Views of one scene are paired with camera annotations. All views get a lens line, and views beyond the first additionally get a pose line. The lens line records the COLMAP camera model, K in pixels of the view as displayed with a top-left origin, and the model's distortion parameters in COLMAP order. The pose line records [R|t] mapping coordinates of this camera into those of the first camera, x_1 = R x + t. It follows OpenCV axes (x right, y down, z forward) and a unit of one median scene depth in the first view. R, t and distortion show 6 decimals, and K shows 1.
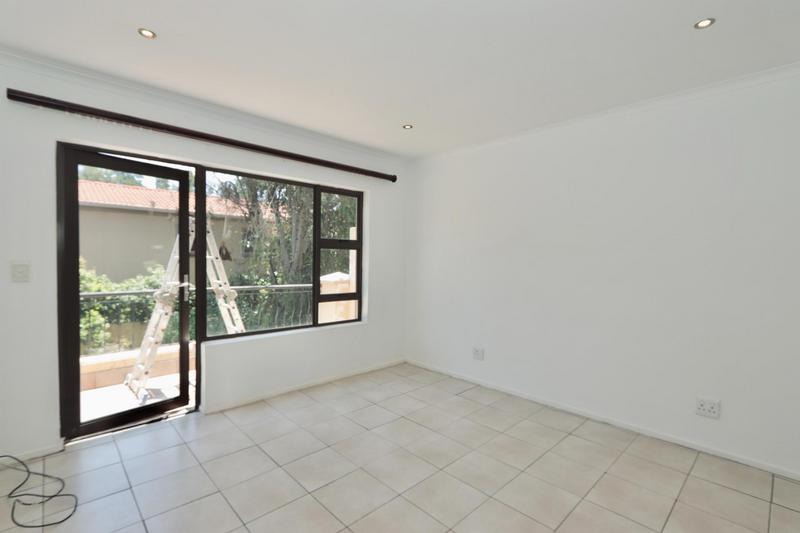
lens RADIAL K [[372.2, 0, 400.9], [0, 372.2, 265.3], [0, 0, 1]] dist [-0.000354, 0.000230]
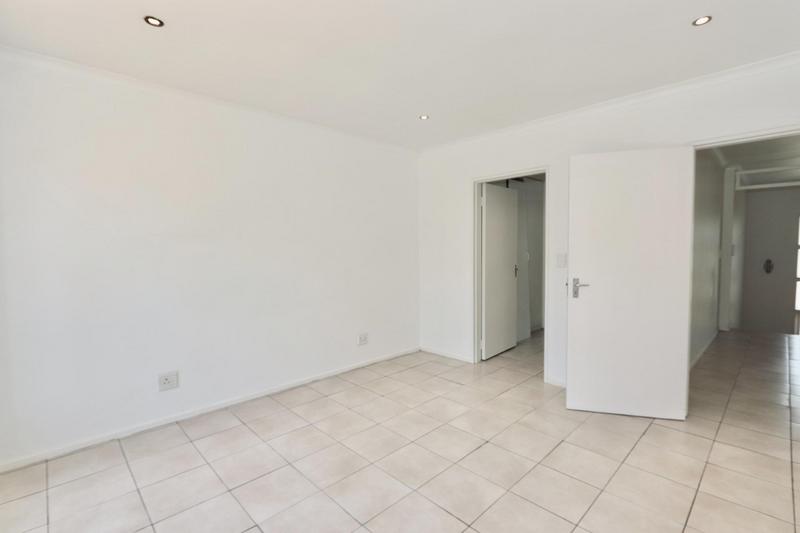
lens RADIAL K [[372.2, 0, 400.9], [0, 372.2, 265.1], [0, 0, 1]] dist [-0.000354, 0.000230]
pose [[-0.007467, -0.063066, 0.997981, -0.647456], [0.029309, 0.997567, 0.063259, -0.028444], [-0.999543, 0.029722, -0.005601, 0.698861]]
